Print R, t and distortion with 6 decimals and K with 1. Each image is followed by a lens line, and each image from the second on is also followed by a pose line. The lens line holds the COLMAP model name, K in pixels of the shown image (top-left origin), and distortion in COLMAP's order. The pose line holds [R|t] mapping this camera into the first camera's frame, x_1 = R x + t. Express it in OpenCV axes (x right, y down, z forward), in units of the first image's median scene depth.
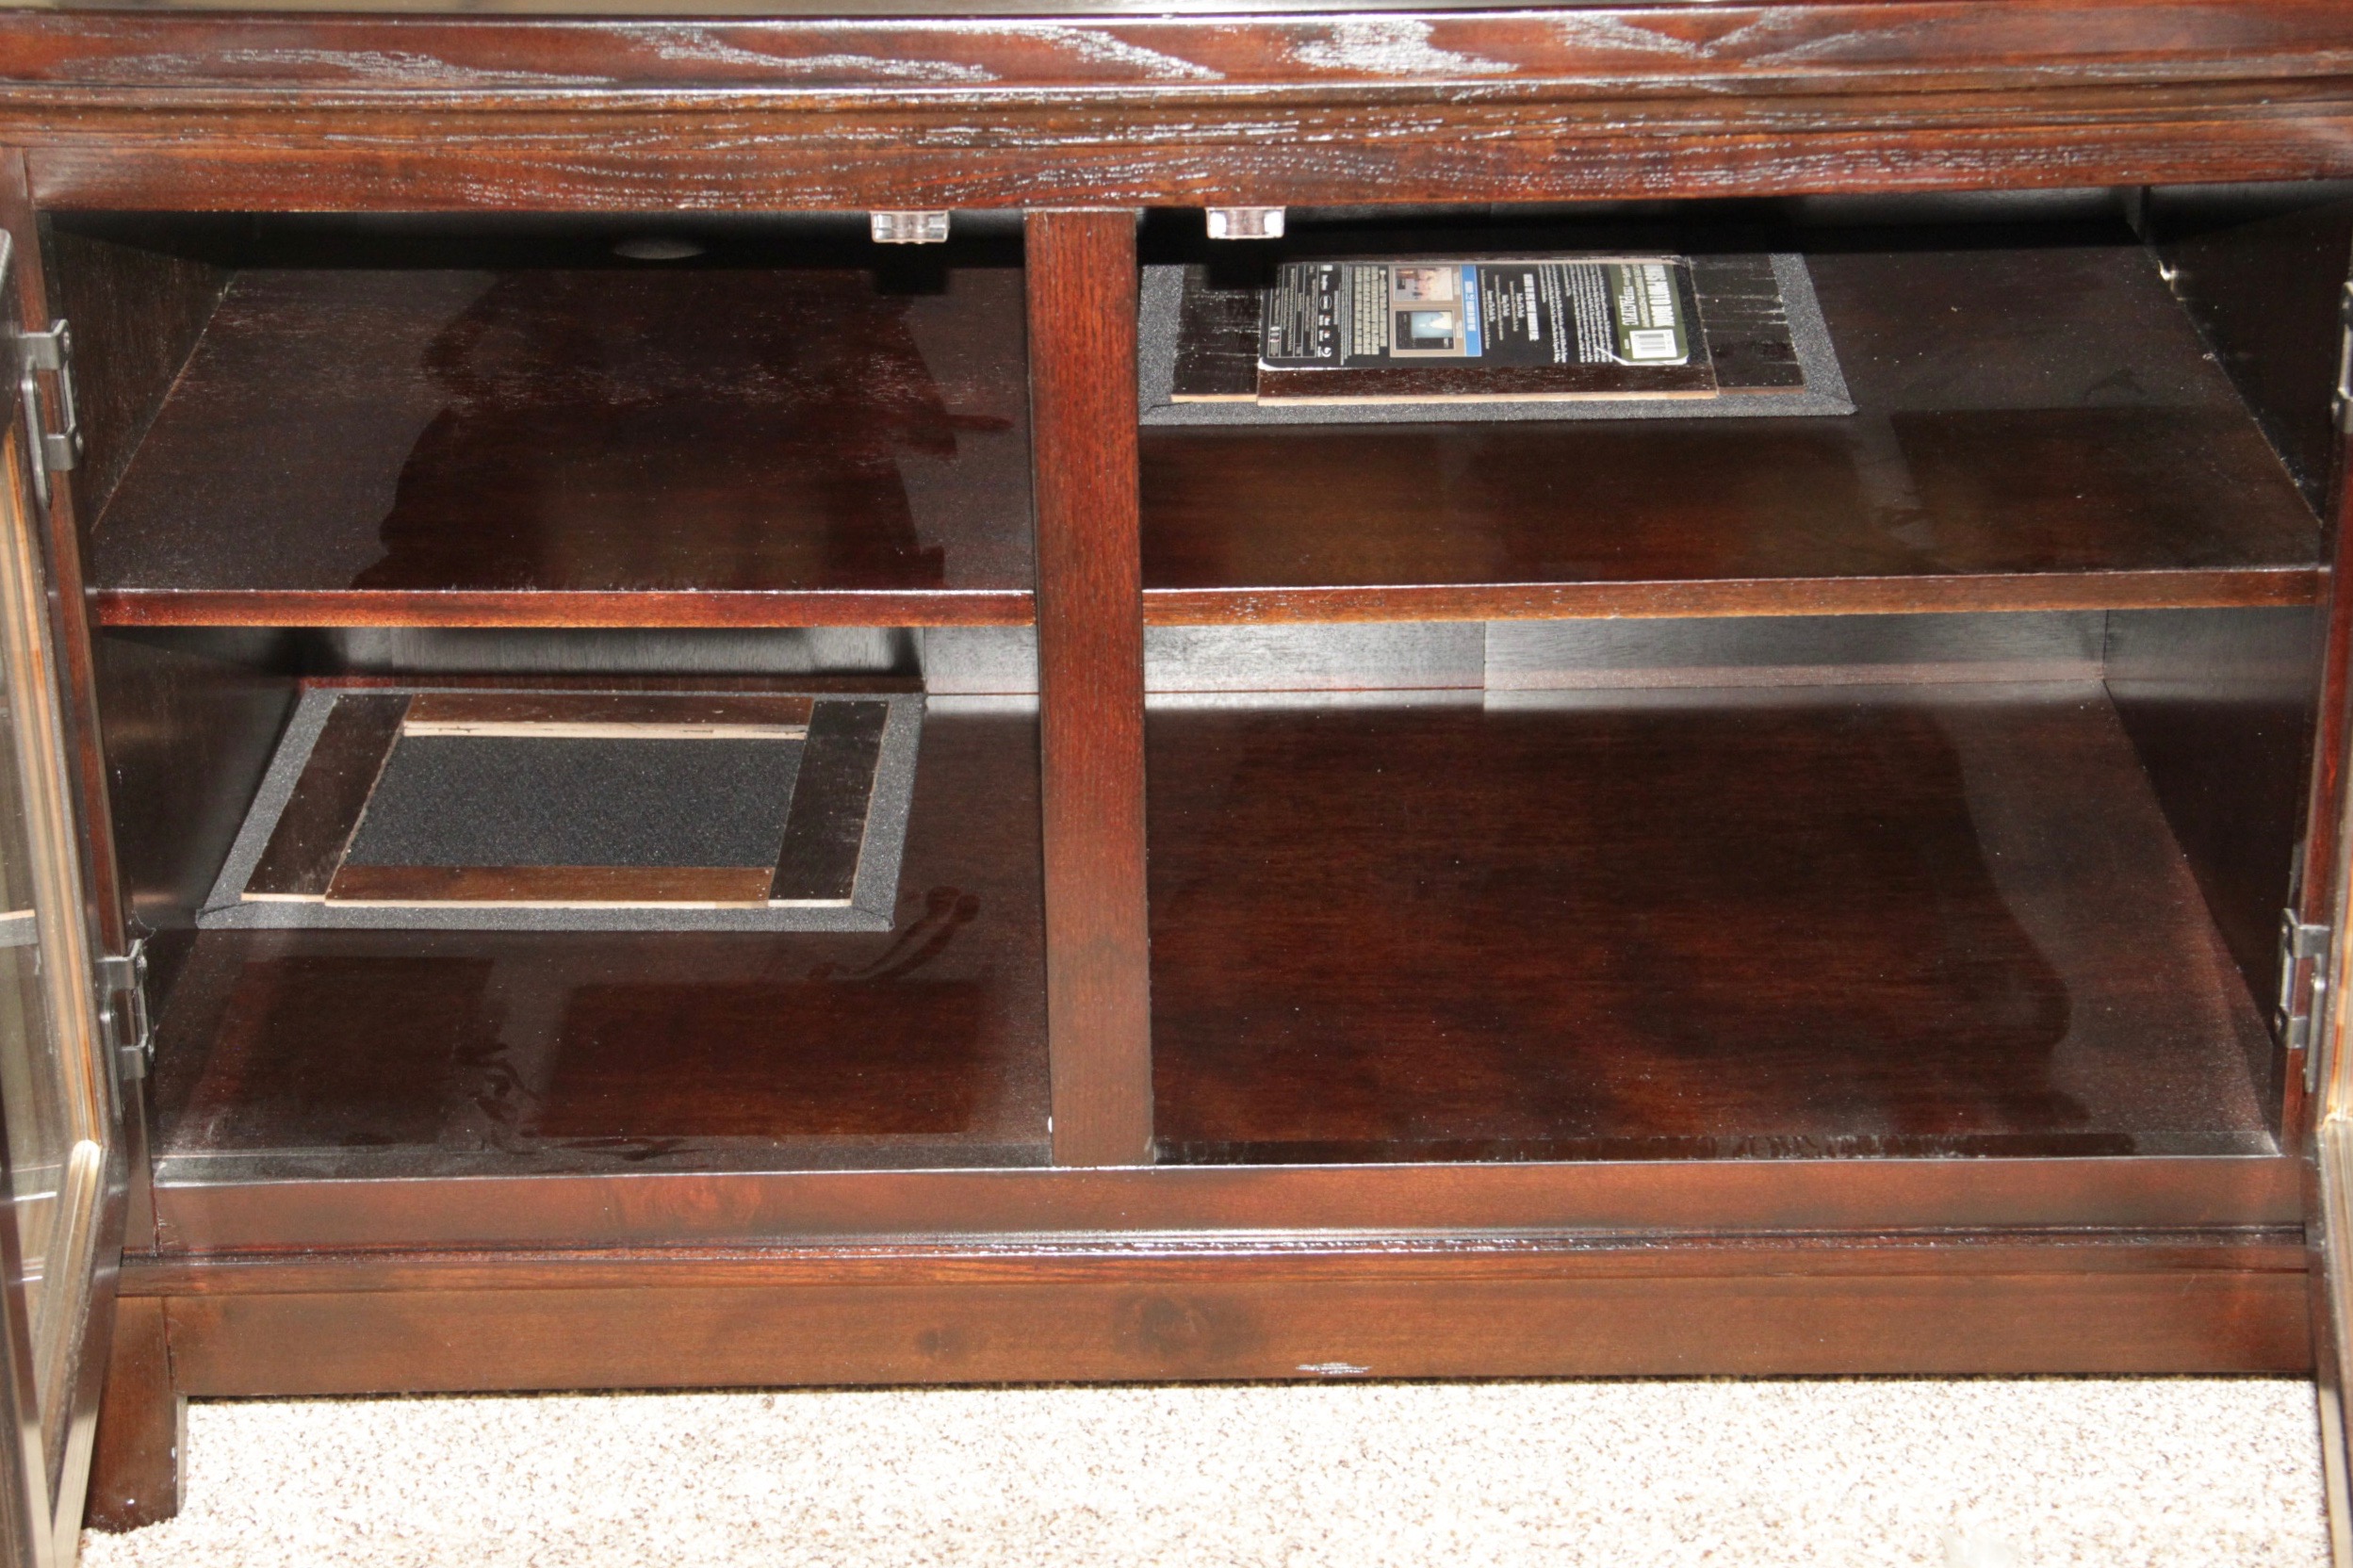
lens RADIAL K [[4857.8, 0, 1176.5], [0, 4857.8, 837.0], [0, 0, 1]] dist [0.290216, 0.370598]
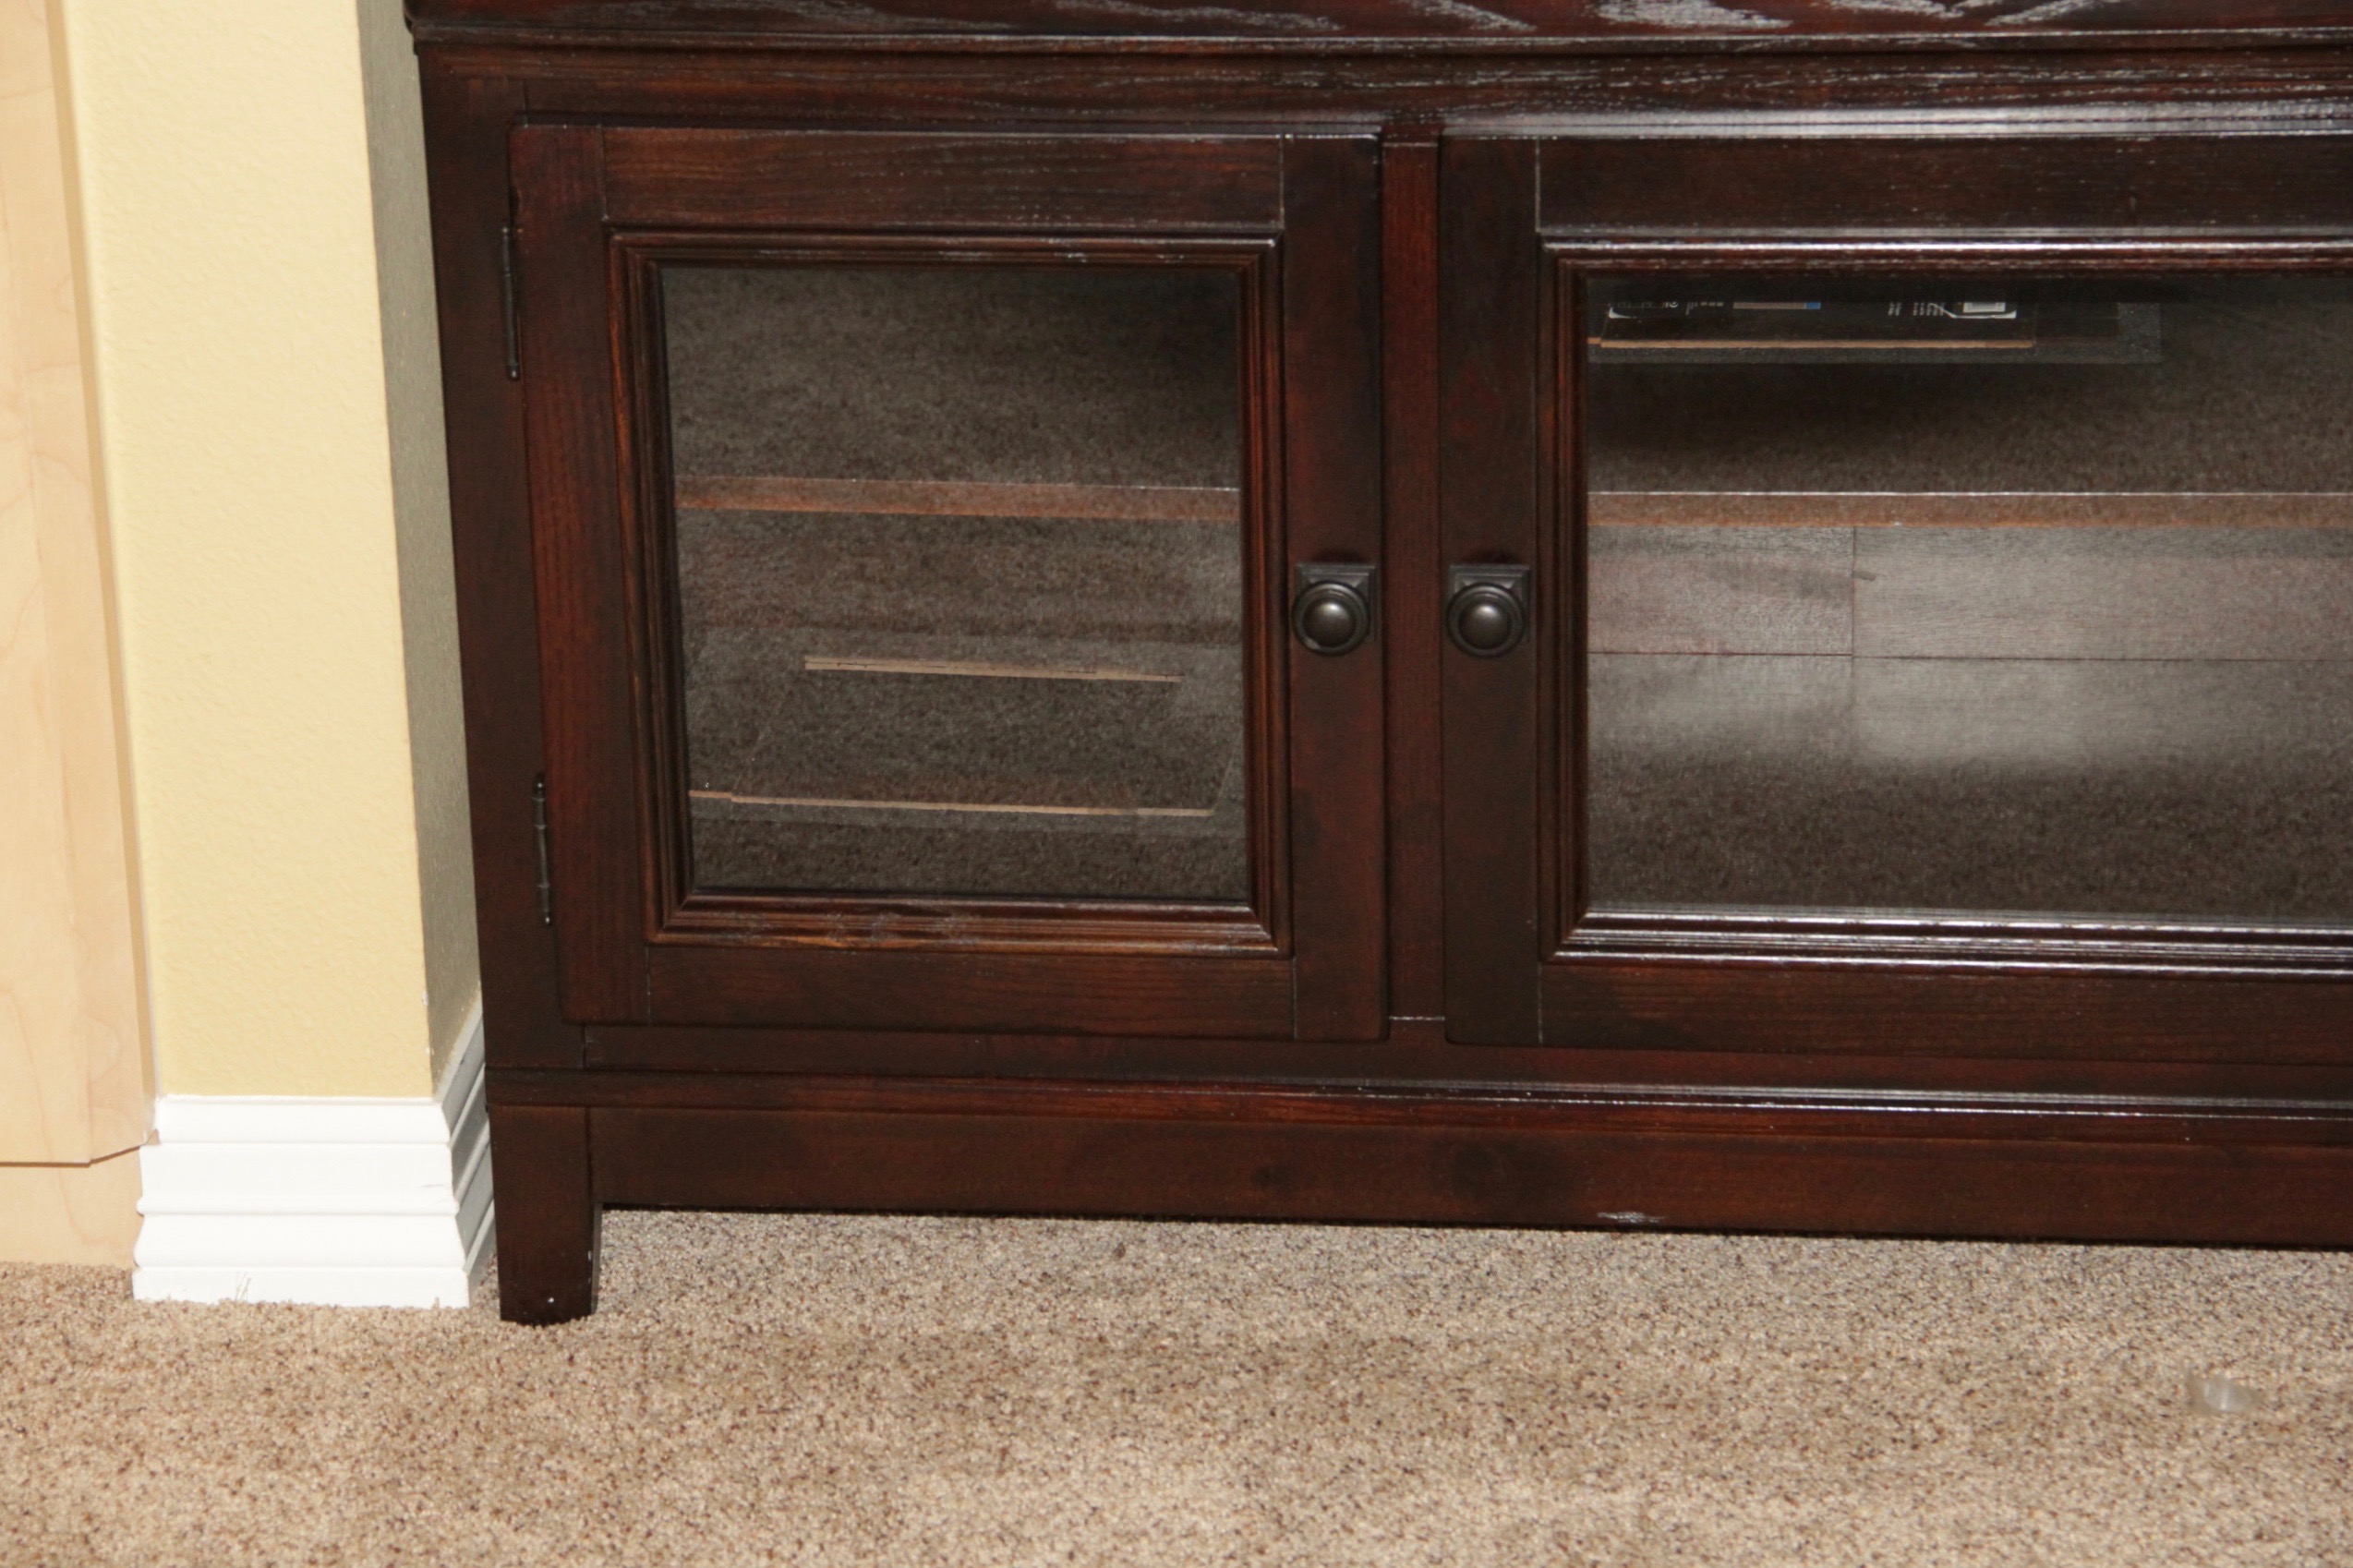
lens RADIAL K [[7113.0, 0, 1169.2], [0, 7113.0, 828.4], [0, 0, 1]] dist [0.688109, -0.253078]
pose [[0.994821, 0.028412, -0.097592, 0.083826], [-0.034284, 0.997667, -0.059034, 0.121514], [0.095687, 0.062074, 0.993474, -0.611016]]
